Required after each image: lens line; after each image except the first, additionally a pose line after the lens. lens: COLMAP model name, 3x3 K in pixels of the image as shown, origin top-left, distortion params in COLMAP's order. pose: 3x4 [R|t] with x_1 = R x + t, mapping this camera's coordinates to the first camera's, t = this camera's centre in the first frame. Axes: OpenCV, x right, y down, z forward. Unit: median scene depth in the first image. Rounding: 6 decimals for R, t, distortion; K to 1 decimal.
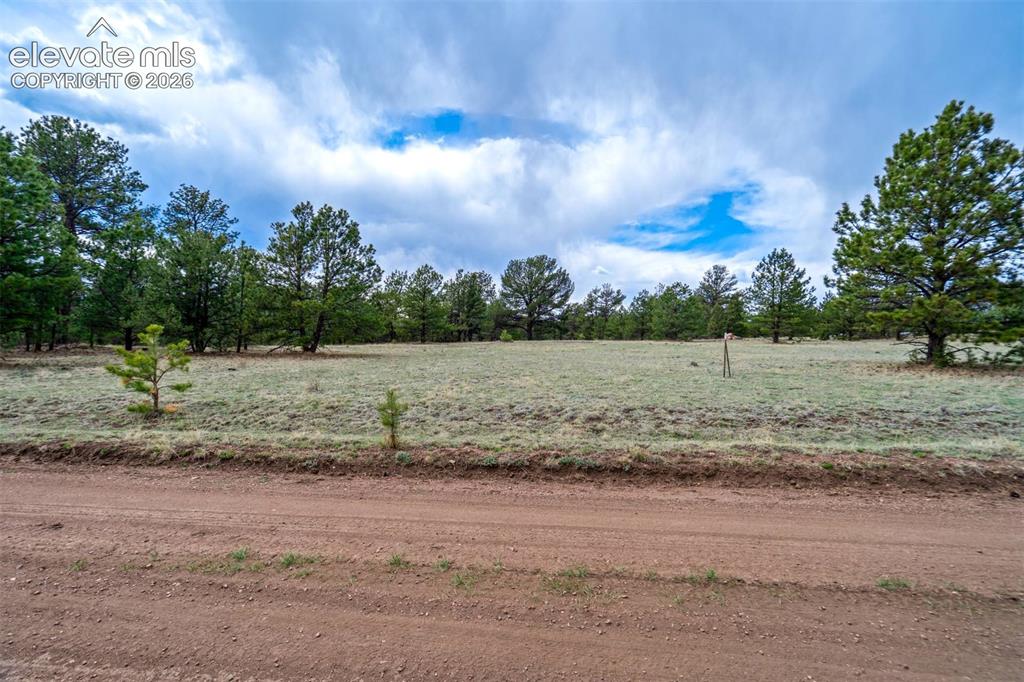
lens RADIAL K [[466.1, 0, 499.1], [0, 466.1, 359.2], [0, 0, 1]] dist [0.000001, 0.000685]
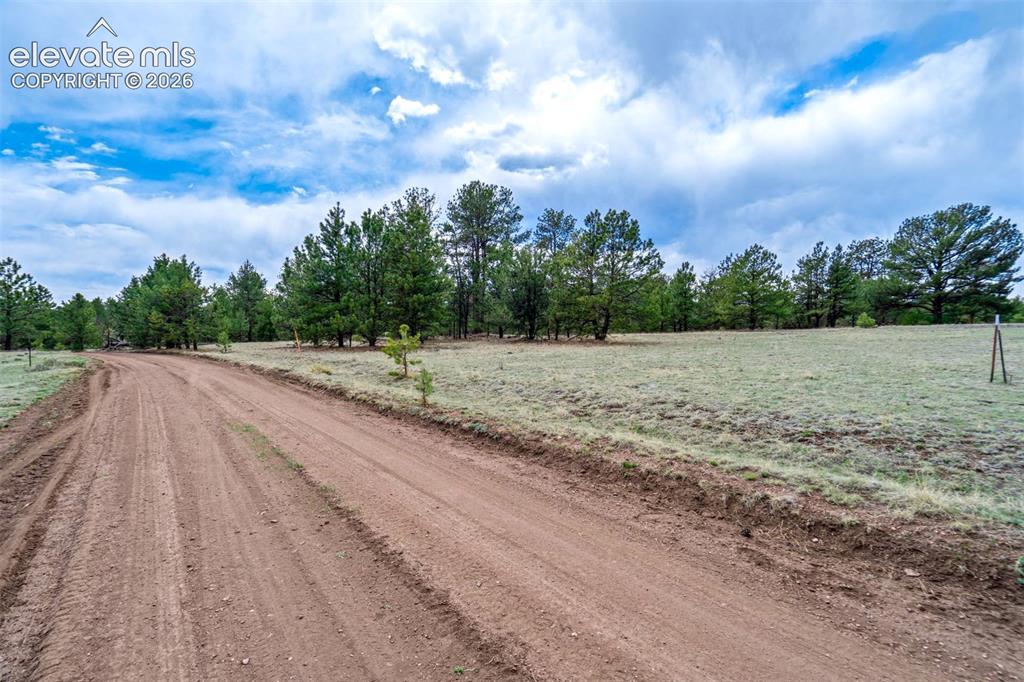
lens RADIAL K [[466.1, 0, 510.4], [0, 466.1, 333.7], [0, 0, 1]] dist [0.000001, 0.000685]
pose [[0.715692, -0.005198, -0.698397, 0.098228], [-0.013719, 0.999675, -0.021499, -0.001081], [0.698281, 0.024968, 0.715388, 0.011389]]
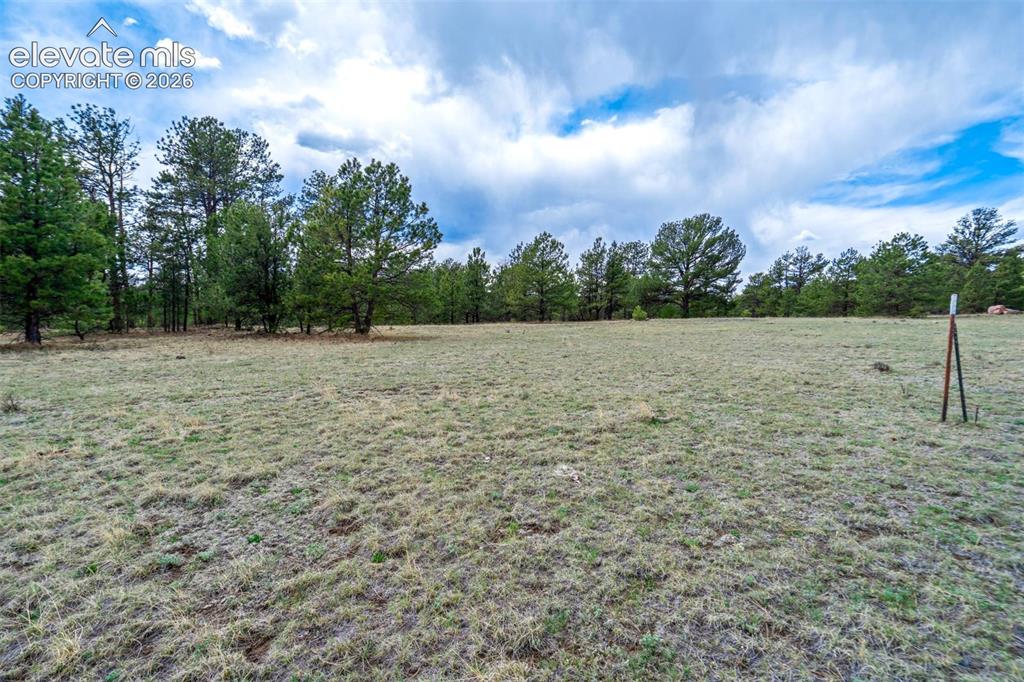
lens RADIAL K [[466.1, 0, 514.6], [0, 466.1, 314.1], [0, 0, 1]] dist [0.000001, 0.000685]
pose [[0.939166, -0.010218, -0.343312, 0.063541], [-0.007242, 0.998746, -0.049536, -0.004569], [0.343387, 0.049009, 0.937914, 0.123523]]
